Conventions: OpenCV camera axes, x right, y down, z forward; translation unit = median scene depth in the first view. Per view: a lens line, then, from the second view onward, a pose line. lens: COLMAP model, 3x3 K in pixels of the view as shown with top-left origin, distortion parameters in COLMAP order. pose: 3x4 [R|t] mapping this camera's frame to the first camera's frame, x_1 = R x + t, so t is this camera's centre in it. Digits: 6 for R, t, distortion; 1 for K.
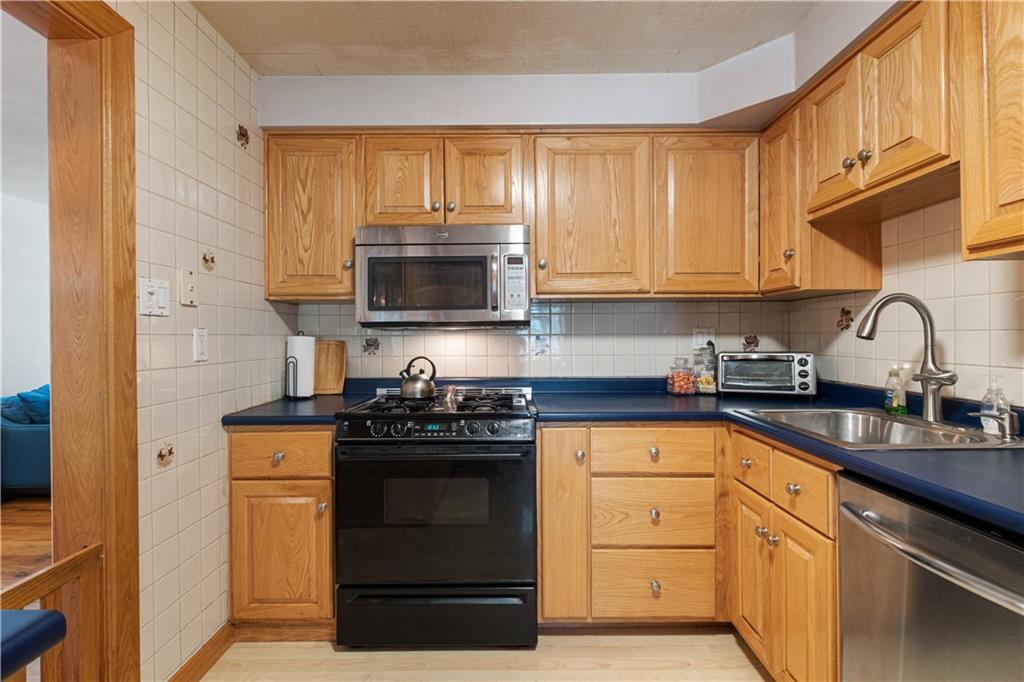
lens RADIAL K [[443.4, 0, 510.6], [0, 443.4, 339.4], [0, 0, 1]] dist [-0.000543, -0.000129]
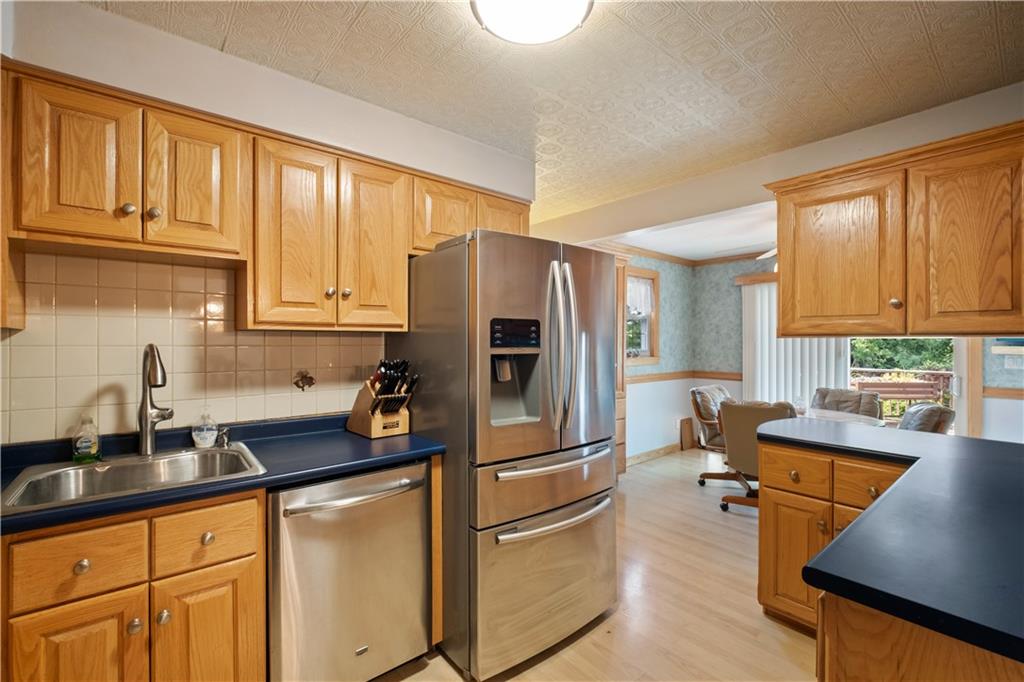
lens RADIAL K [[443.4, 0, 510.6], [0, 443.4, 339.4], [0, 0, 1]] dist [-0.000543, -0.000129]
pose [[-0.635323, 0.002112, 0.772244, -0.347974], [-0.002924, 0.999983, -0.005141, -0.070700], [-0.772241, -0.005524, -0.635306, 0.643002]]
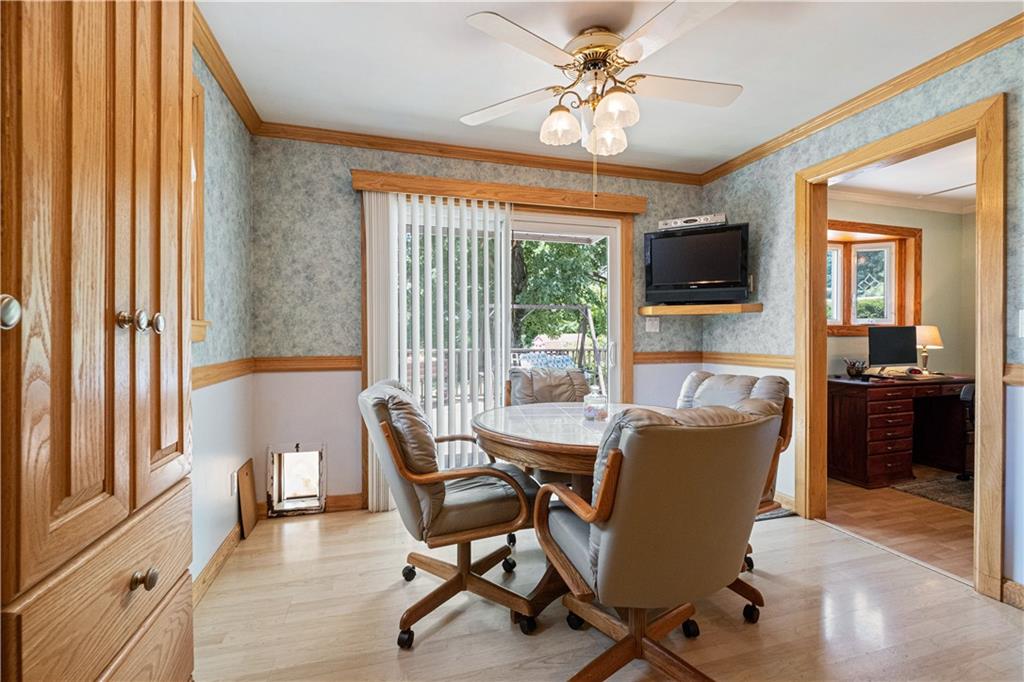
lens RADIAL K [[443.4, 0, 510.6], [0, 443.4, 339.4], [0, 0, 1]] dist [-0.000543, -0.000129]
pose [[-0.960535, 0.003668, -0.278134, 0.732889], [0.000989, 0.999952, 0.009774, 0.044939], [0.278157, 0.009113, -0.960492, -0.575074]]
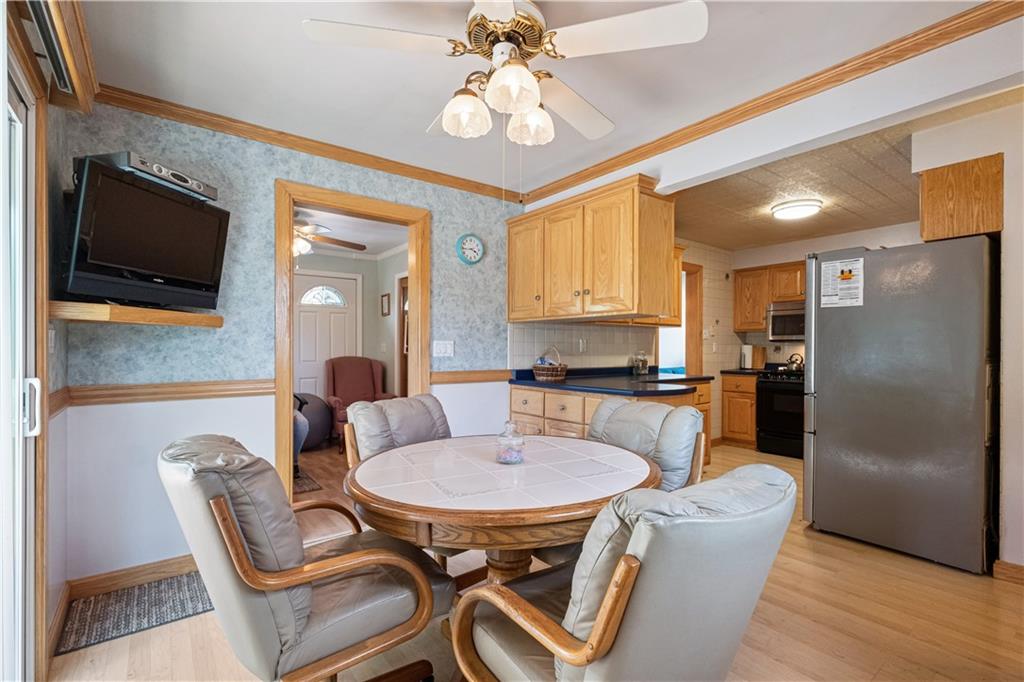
lens RADIAL K [[467.9, 0, 512.0], [0, 467.9, 347.2], [0, 0, 1]] dist [0.000710, 0.000034]
pose [[0.604026, 0.006294, -0.796940, 0.958151], [-0.008175, 0.999965, 0.001701, 0.011924], [0.796923, 0.005487, 0.604056, -1.905400]]
